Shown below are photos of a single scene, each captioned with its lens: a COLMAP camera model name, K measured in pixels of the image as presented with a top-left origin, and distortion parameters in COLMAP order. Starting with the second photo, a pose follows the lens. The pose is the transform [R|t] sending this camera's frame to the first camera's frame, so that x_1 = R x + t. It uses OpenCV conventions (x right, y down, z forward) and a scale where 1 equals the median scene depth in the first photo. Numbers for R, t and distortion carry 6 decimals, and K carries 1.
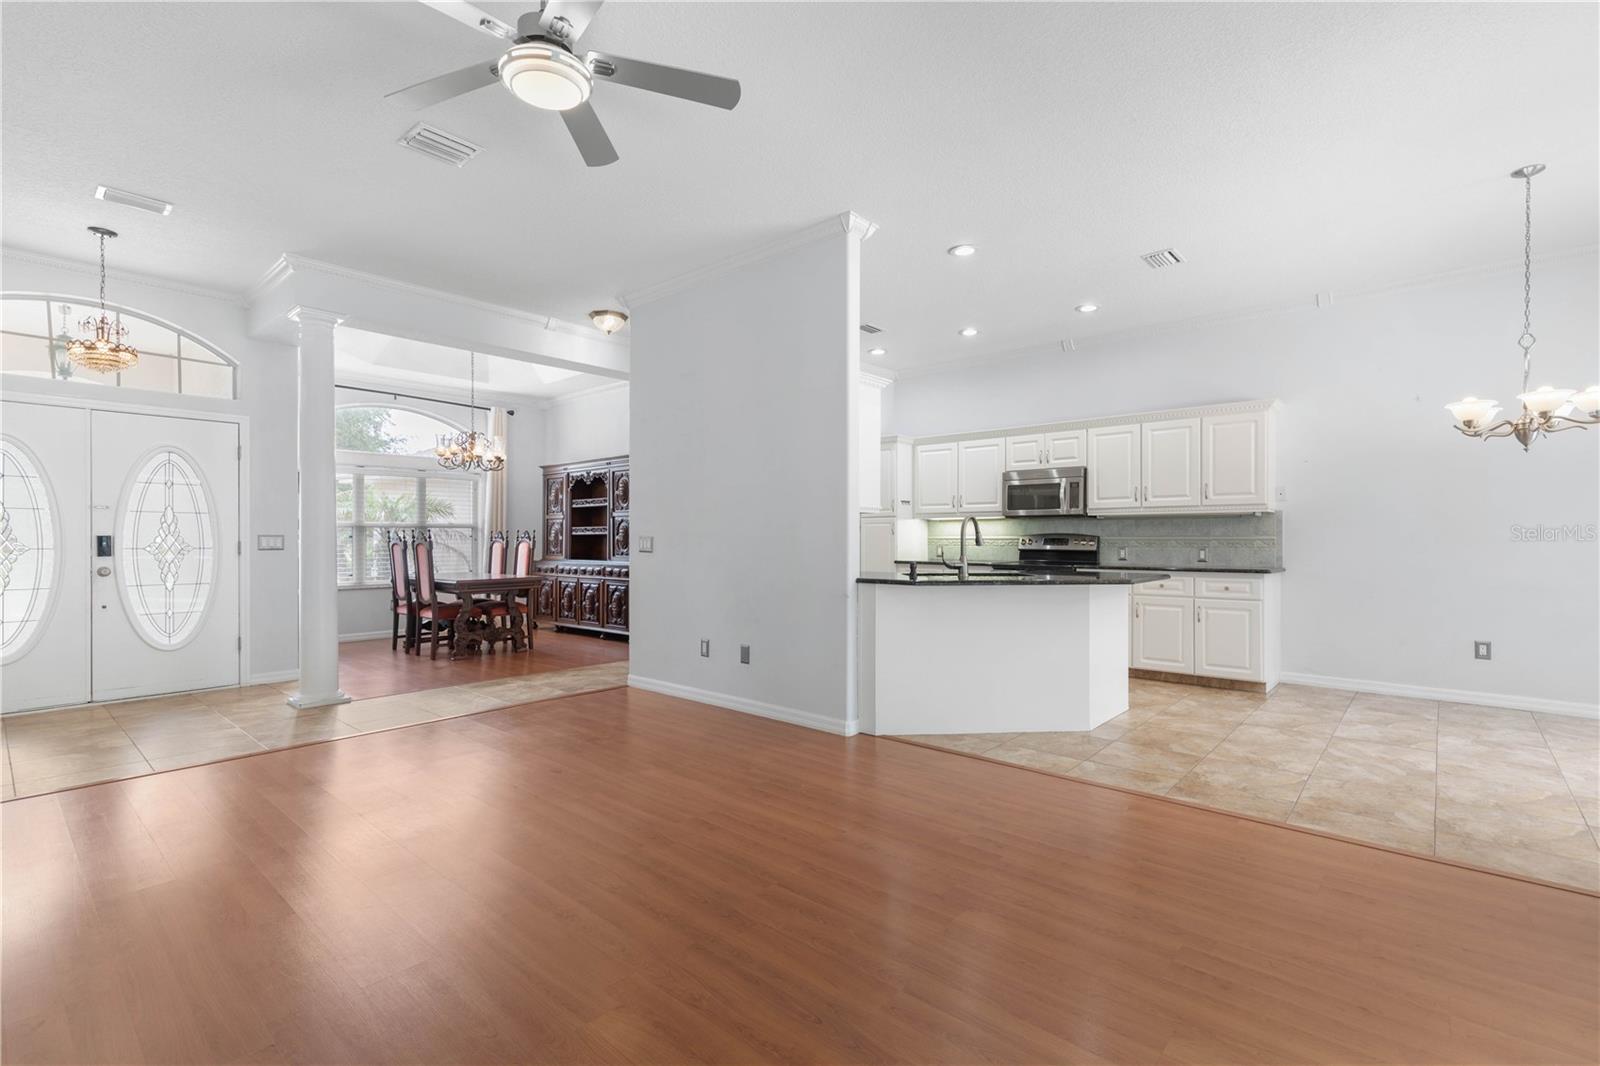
lens RADIAL K [[730.7, 0, 795.0], [0, 730.7, 542.3], [0, 0, 1]] dist [0.003156, 0.000007]
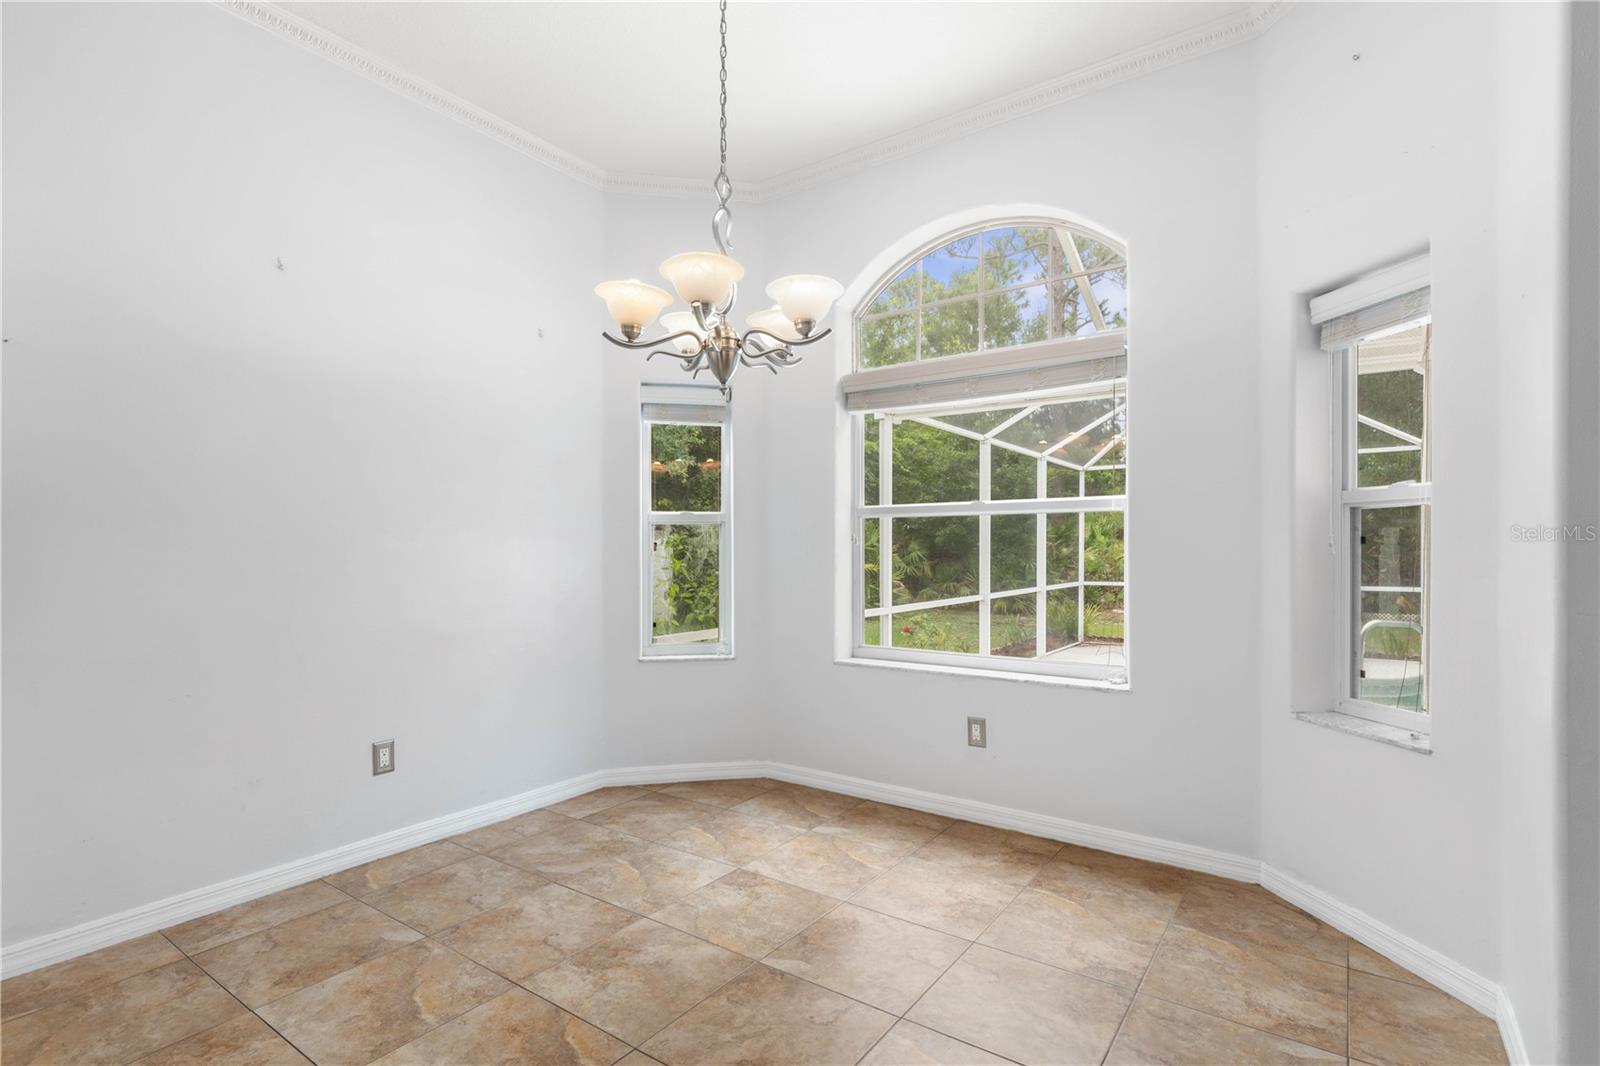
lens RADIAL K [[758.3, 0, 823.6], [0, 758.3, 546.6], [0, 0, 1]] dist [0.001811, -0.000091]
pose [[-0.128245, 0.001398, 0.991742, 0.317403], [0.010529, 0.999945, -0.000048, -0.008108], [-0.991687, 0.010436, -0.128252, 0.721665]]
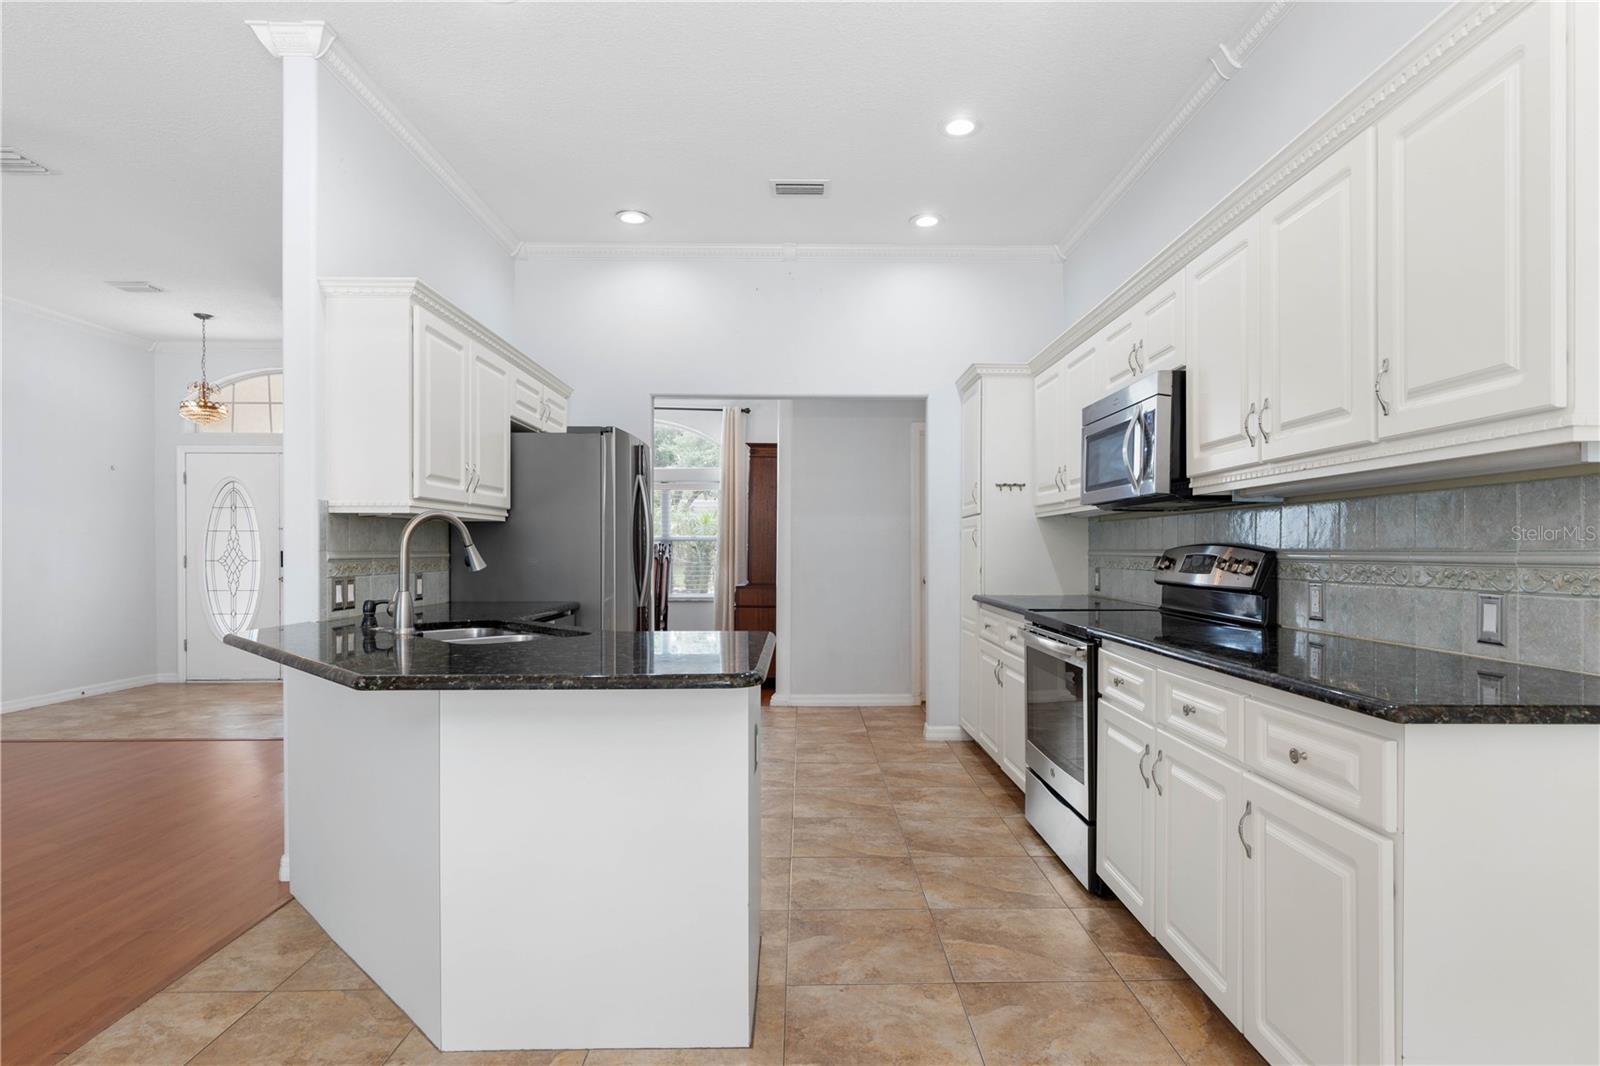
lens RADIAL K [[819.4, 0, 804.8], [0, 819.4, 549.6], [0, 0, 1]] dist [-0.001123, 0.000763]
pose [[0.671399, -0.000845, -0.741096, 0.733278], [-0.003794, 0.999982, -0.004577, -0.007776], [0.741087, 0.005885, 0.671384, 0.723385]]
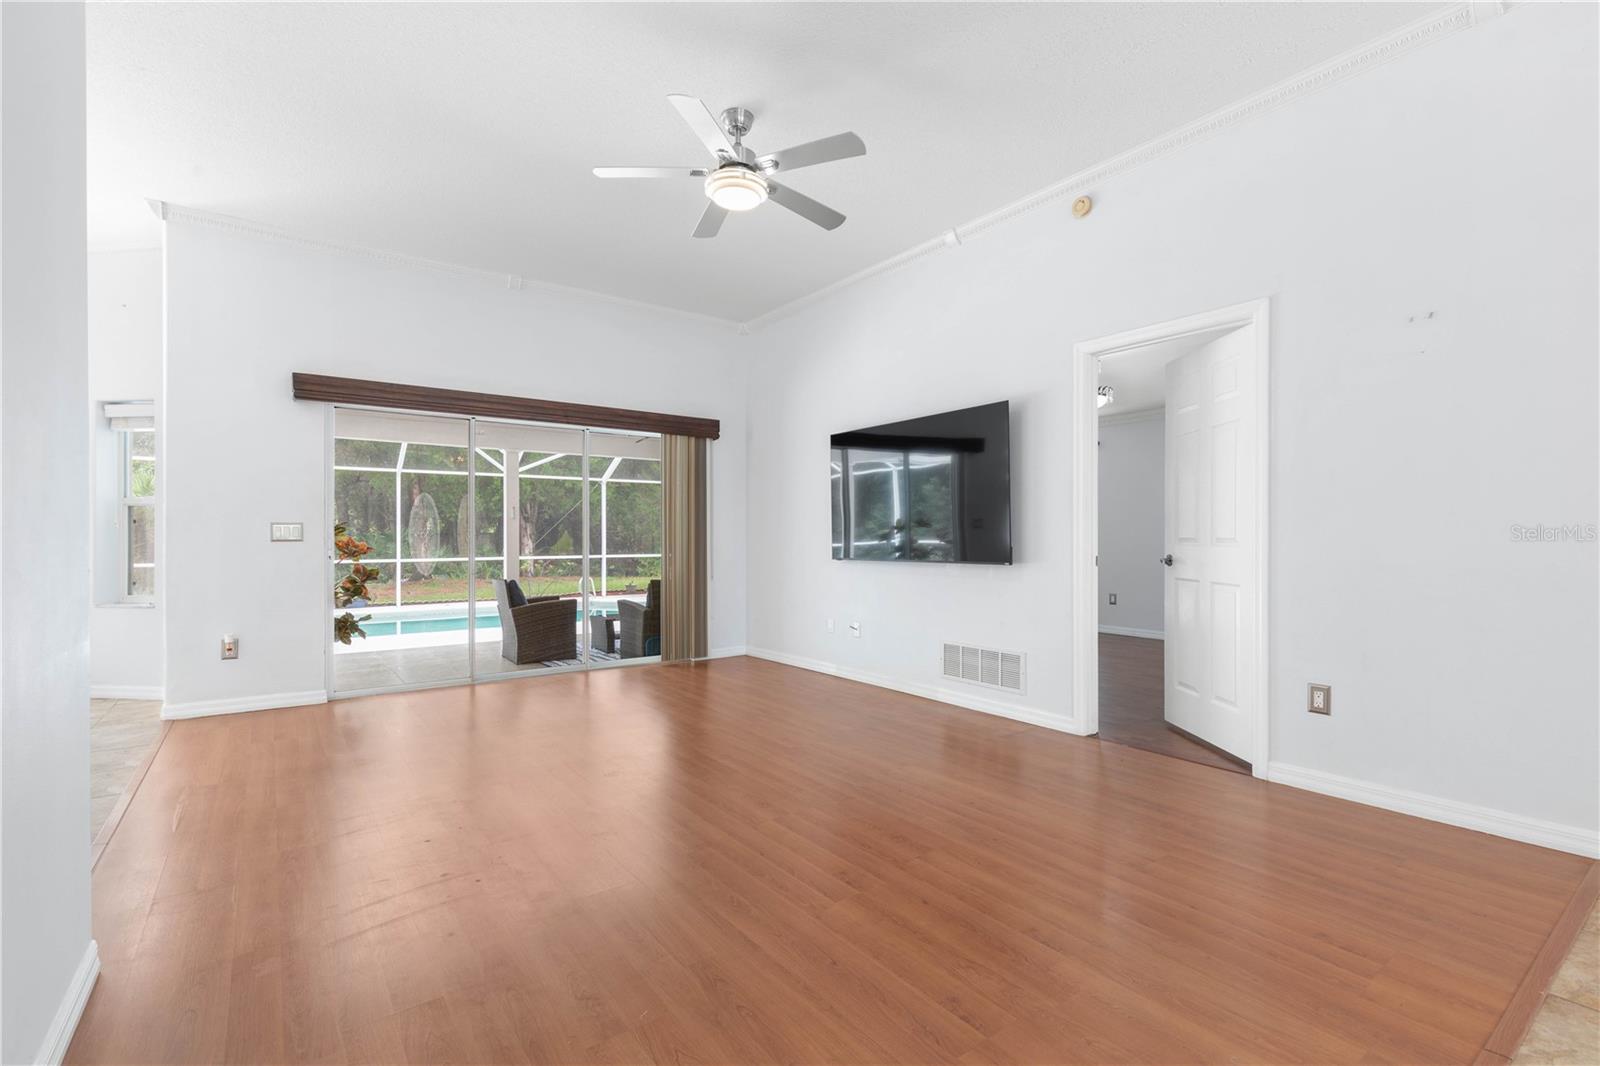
lens RADIAL K [[712.8, 0, 810.0], [0, 712.8, 537.5], [0, 0, 1]] dist [0.002917, 0.000197]
pose [[-0.981104, 0.002246, 0.193466, -0.347573], [0.003752, 0.999965, 0.007421, 0.009459], [-0.193442, 0.008006, -0.981079, 1.102943]]
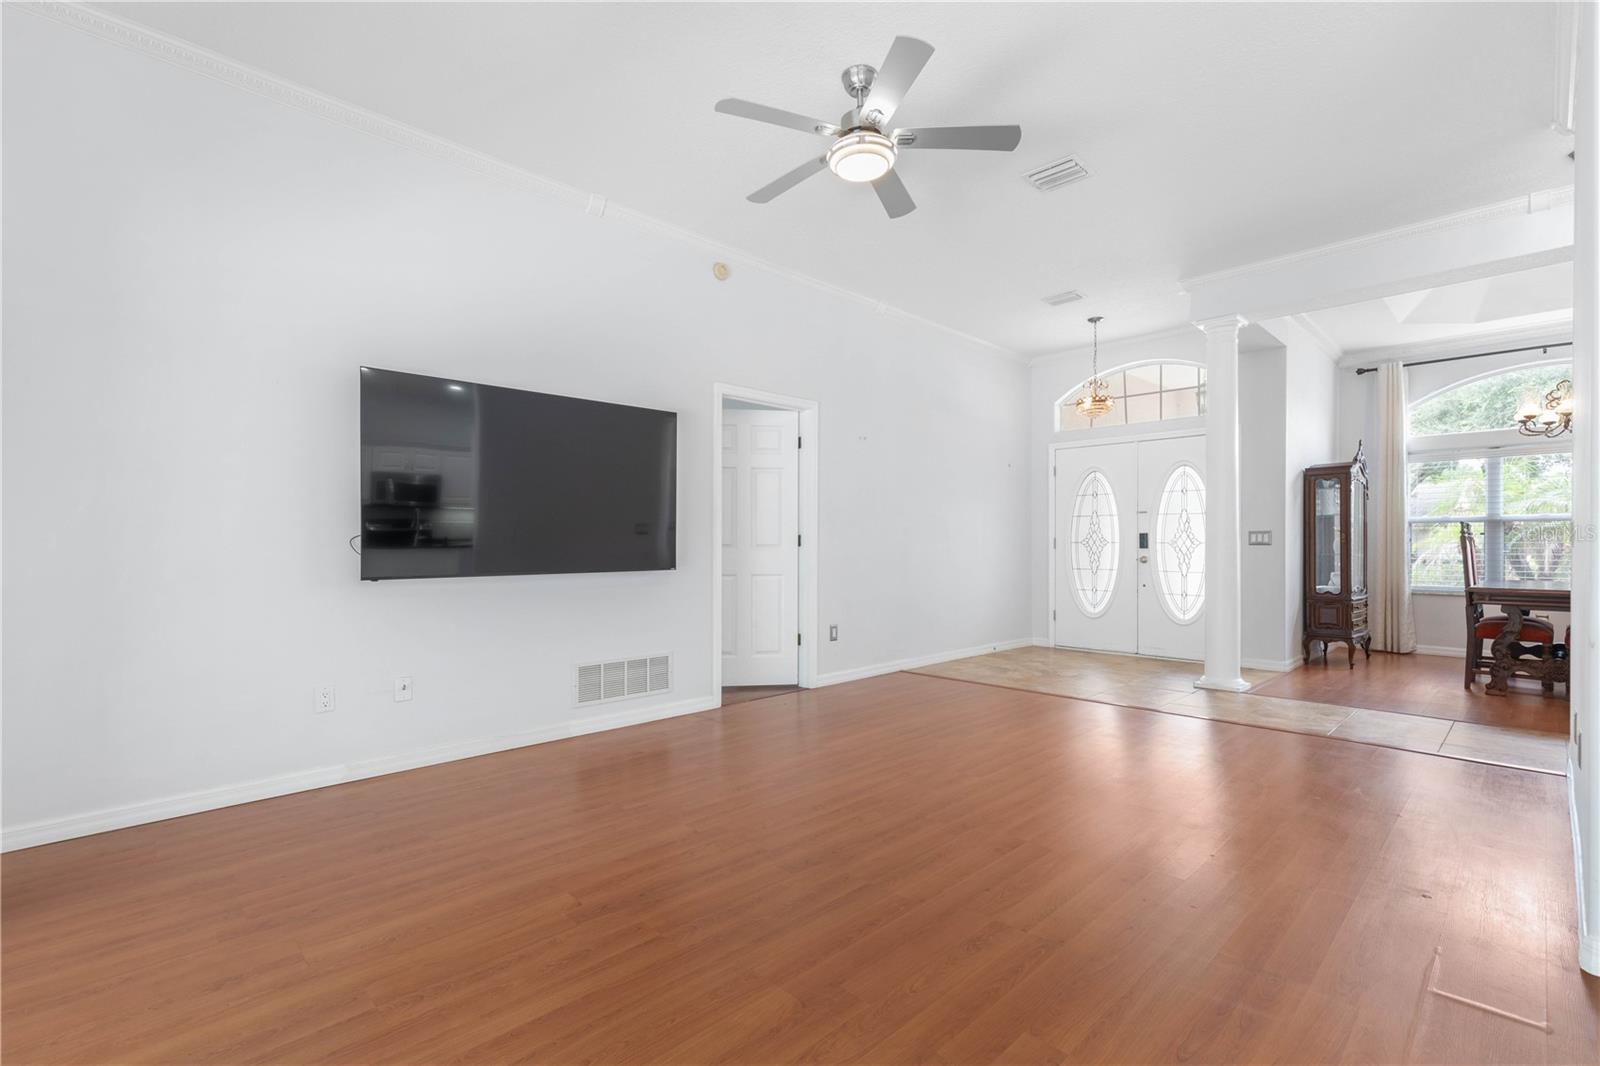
lens RADIAL K [[718.0, 0, 804.9], [0, 718.0, 544.3], [0, 0, 1]] dist [0.005901, 0.000160]
pose [[-0.070831, -0.000546, -0.997488, 0.435395], [-0.006141, 0.999981, -0.000111, 0.016307], [0.997469, 0.006118, -0.070833, 0.475549]]
